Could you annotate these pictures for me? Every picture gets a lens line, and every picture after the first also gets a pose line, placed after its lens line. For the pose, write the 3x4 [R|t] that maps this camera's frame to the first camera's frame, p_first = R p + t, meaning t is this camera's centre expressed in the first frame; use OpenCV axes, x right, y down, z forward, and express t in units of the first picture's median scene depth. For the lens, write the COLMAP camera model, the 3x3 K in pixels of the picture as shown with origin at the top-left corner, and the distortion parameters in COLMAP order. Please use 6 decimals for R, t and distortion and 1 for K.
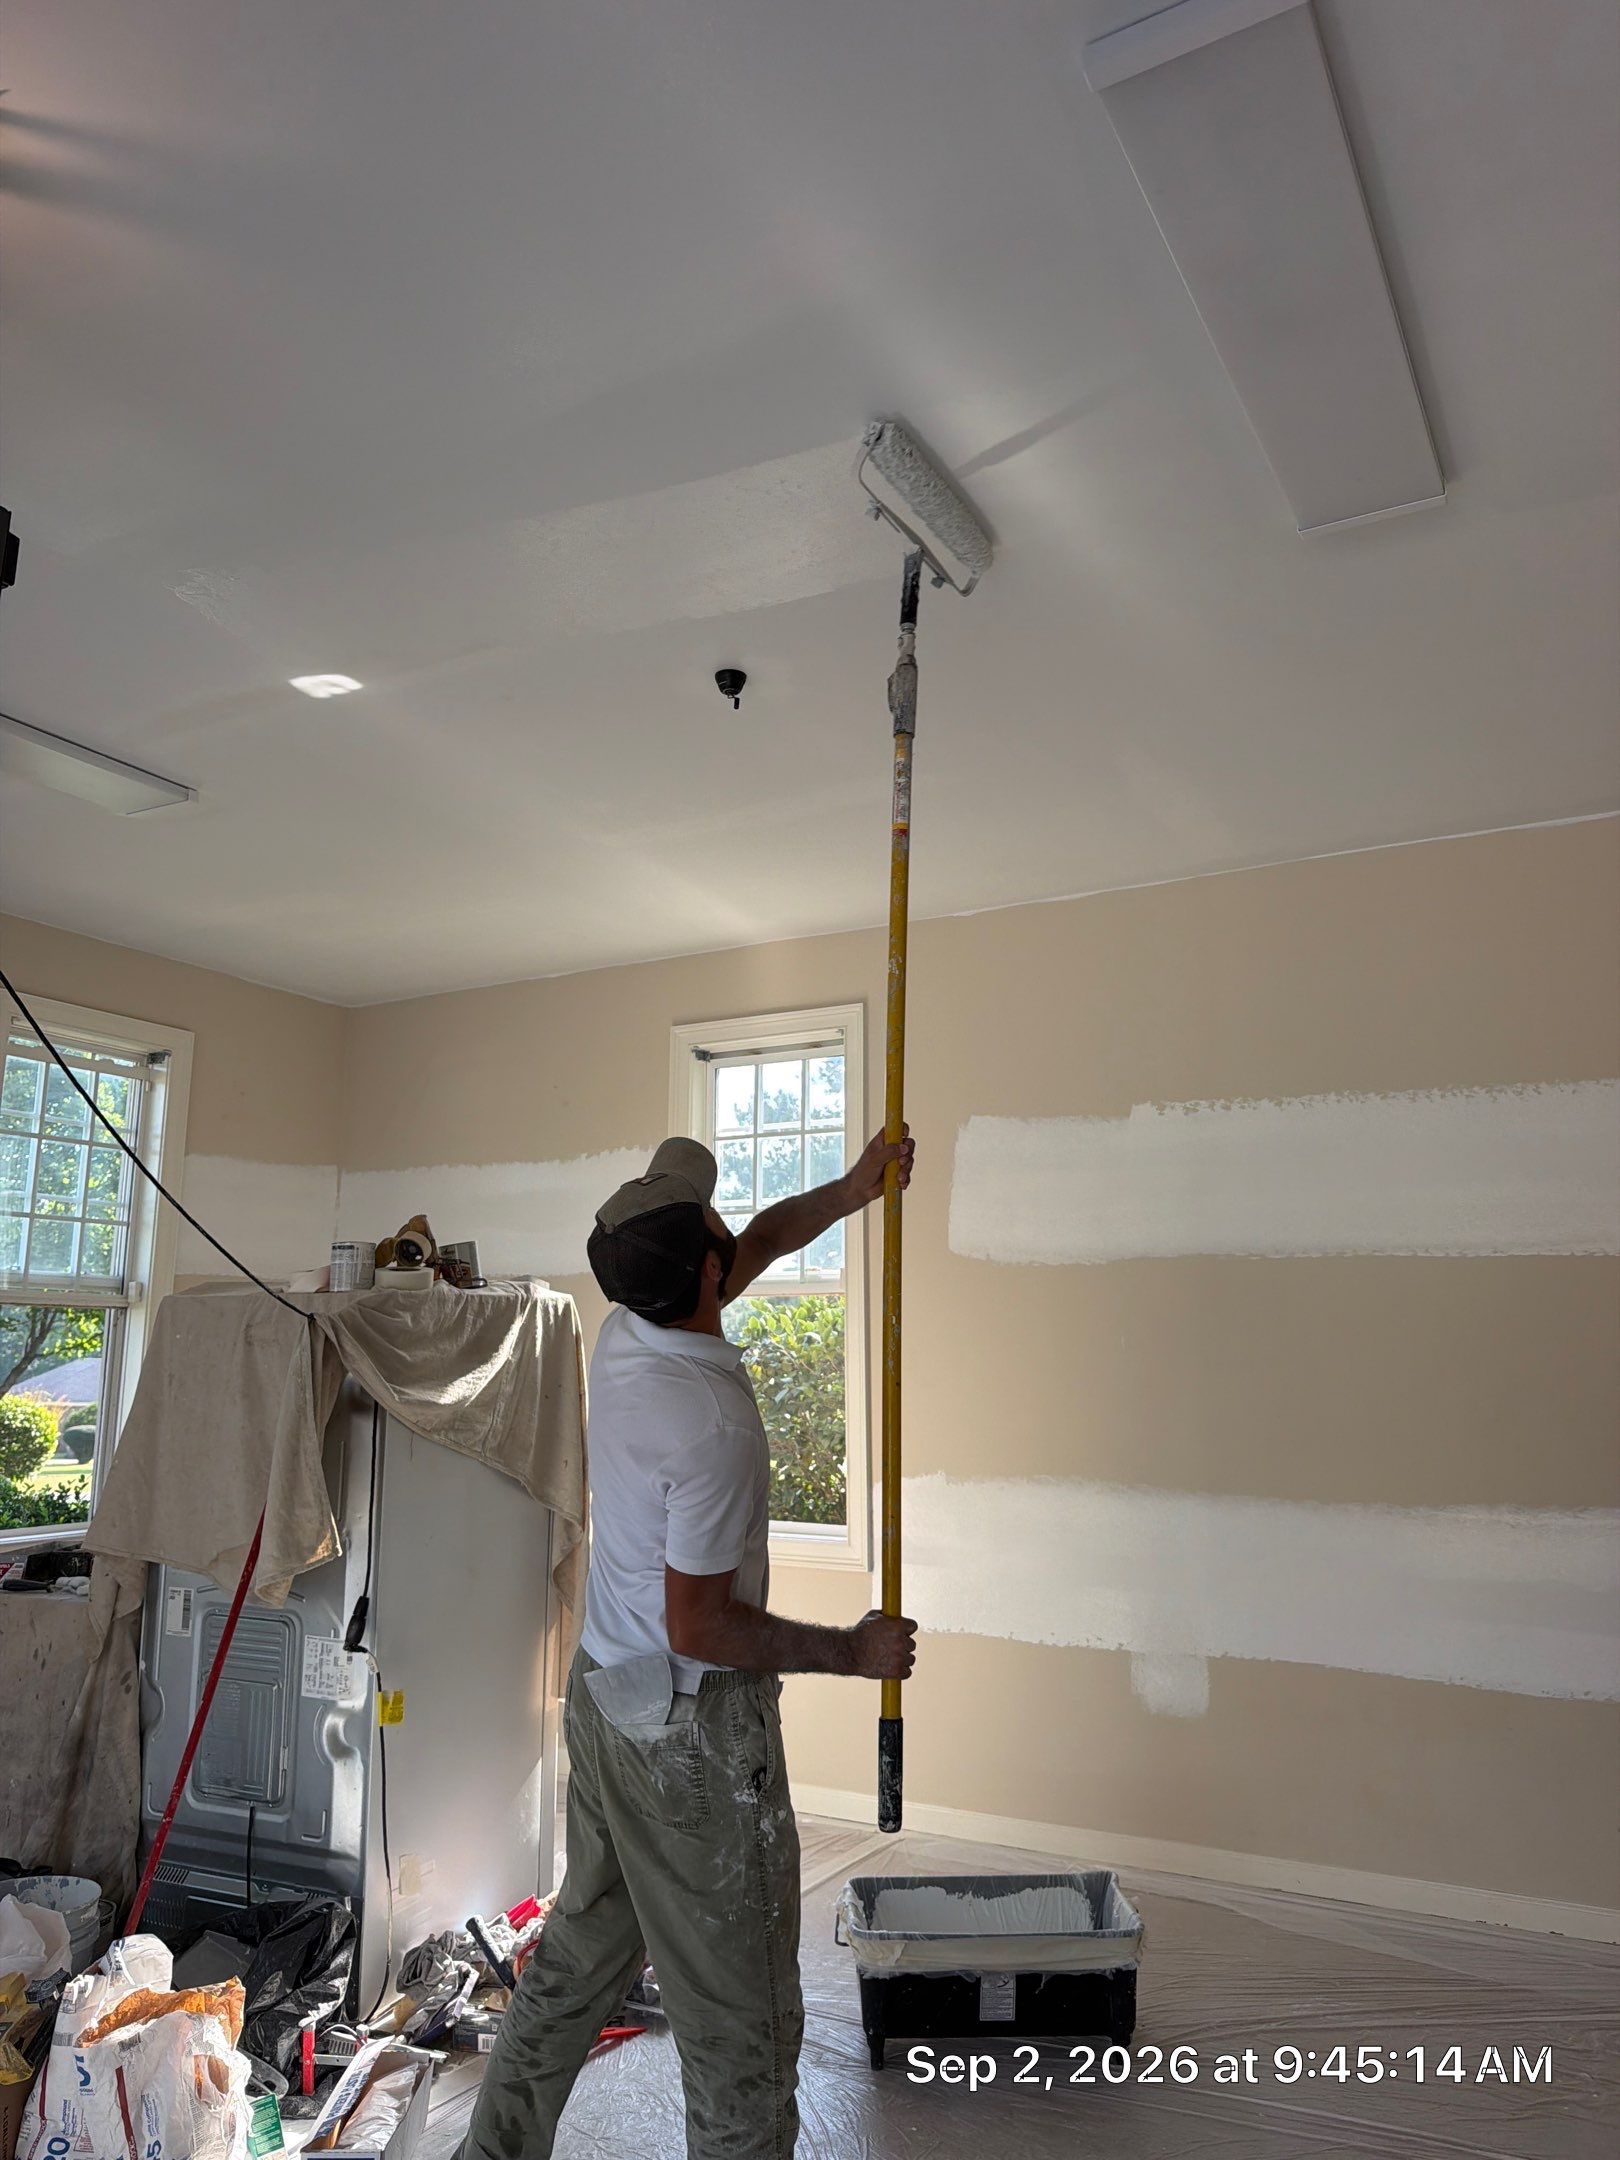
lens RADIAL K [[1511.2, 0, 803.1], [0, 1511.2, 1067.6], [0, 0, 1]] dist [0.044921, -0.049005]
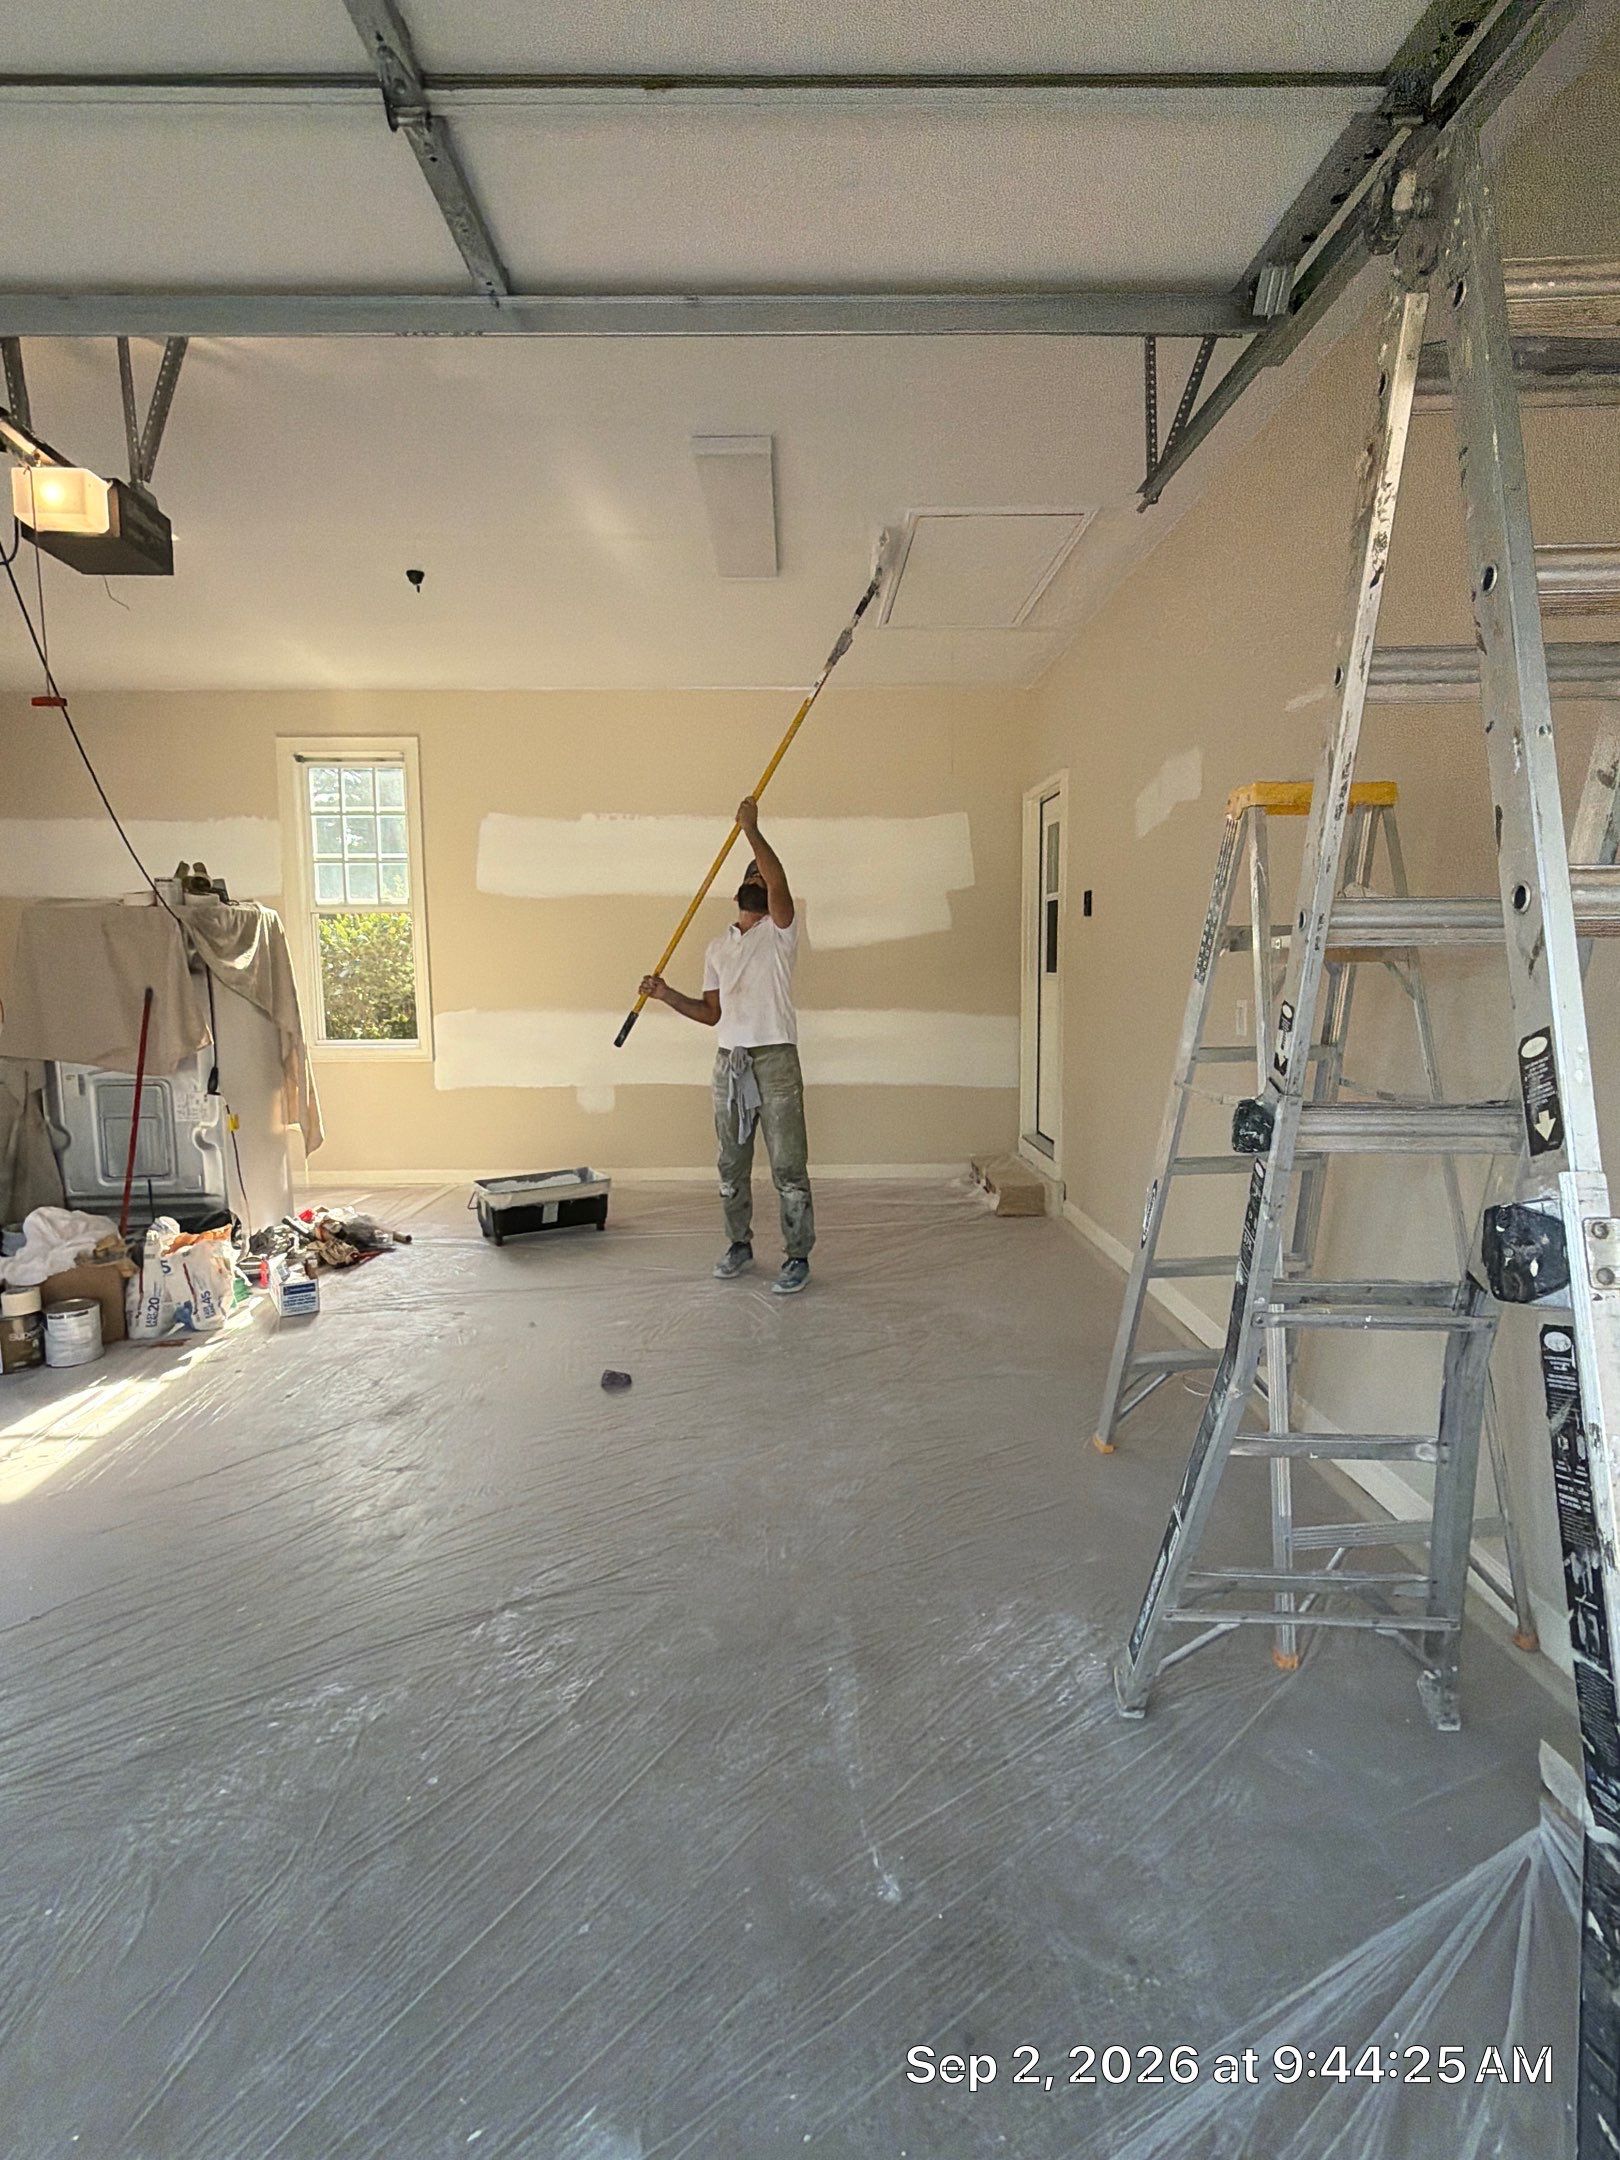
lens RADIAL K [[1100.3, 0, 806.5], [0, 1100.3, 1081.4], [0, 0, 1]] dist [-0.001483, 0.004722]
pose [[0.864085, -0.063111, 0.499373, -0.312724], [-0.086158, 0.958921, 0.270271, -0.063420], [-0.495916, -0.276563, 0.823152, -0.456006]]
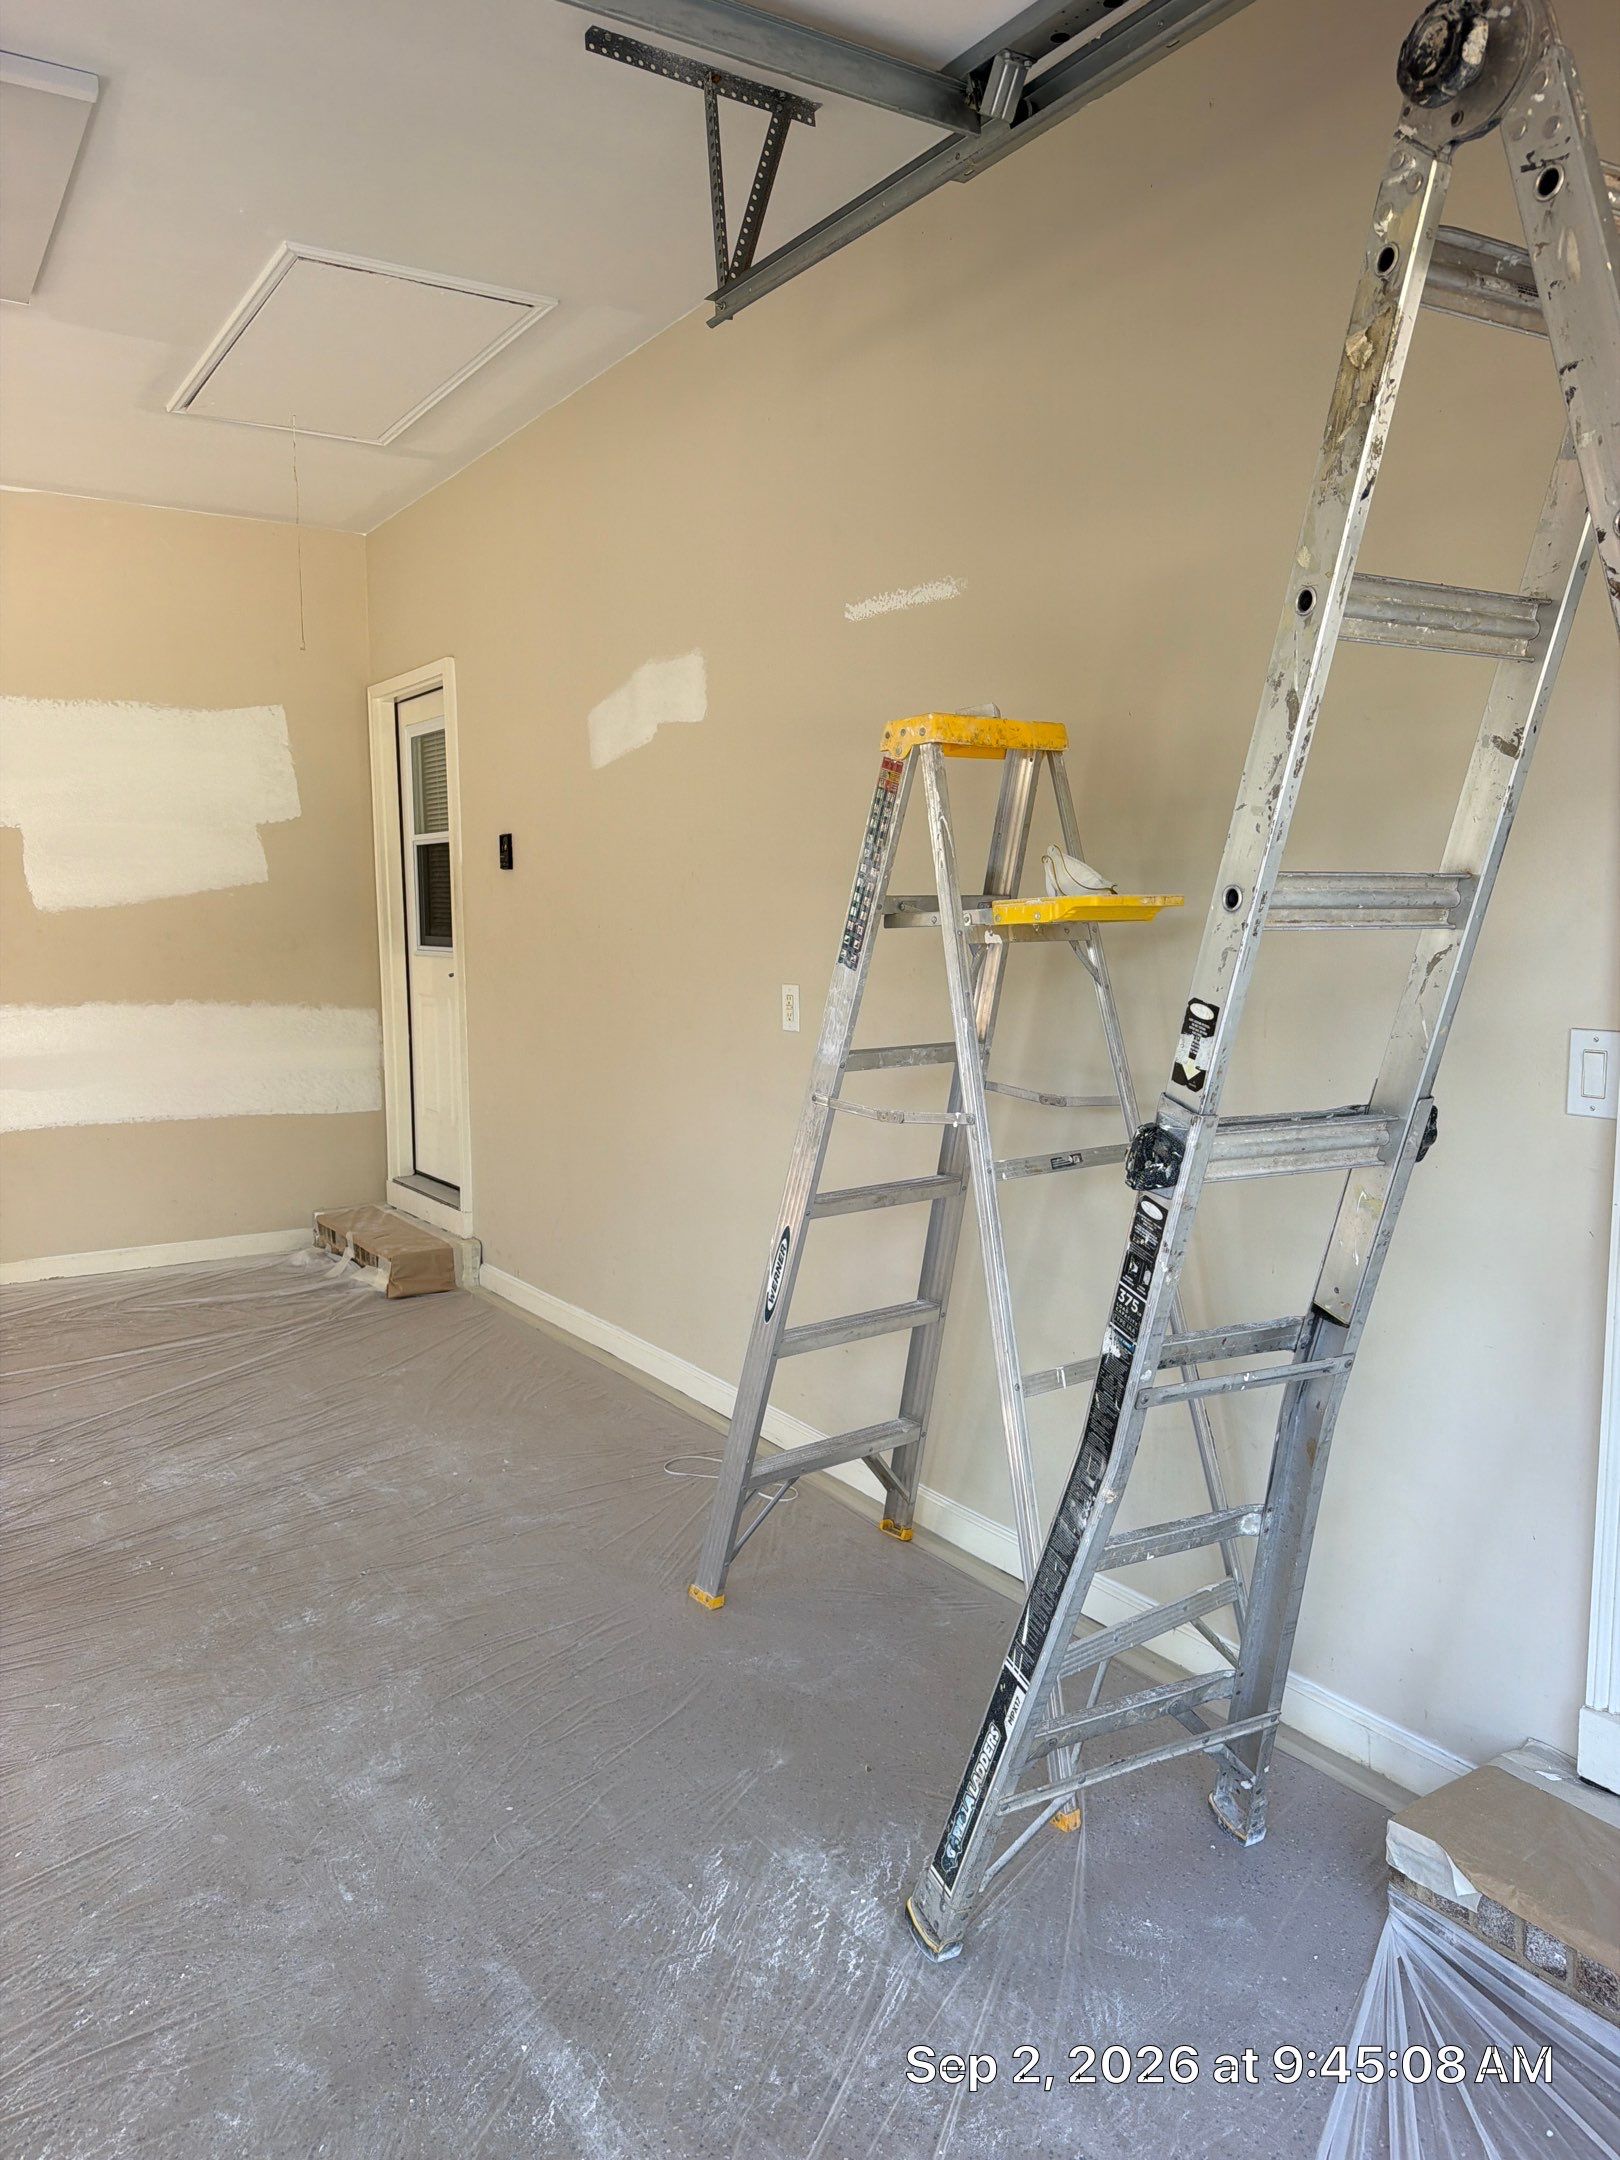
lens RADIAL K [[1511.2, 0, 793.3], [0, 1511.2, 1079.3], [0, 0, 1]] dist [0.044921, -0.049005]
pose [[0.474374, -0.095989, 0.875075, -0.402685], [-0.162266, 0.967471, 0.194088, -0.042712], [-0.865240, -0.234065, 0.443367, -0.308689]]
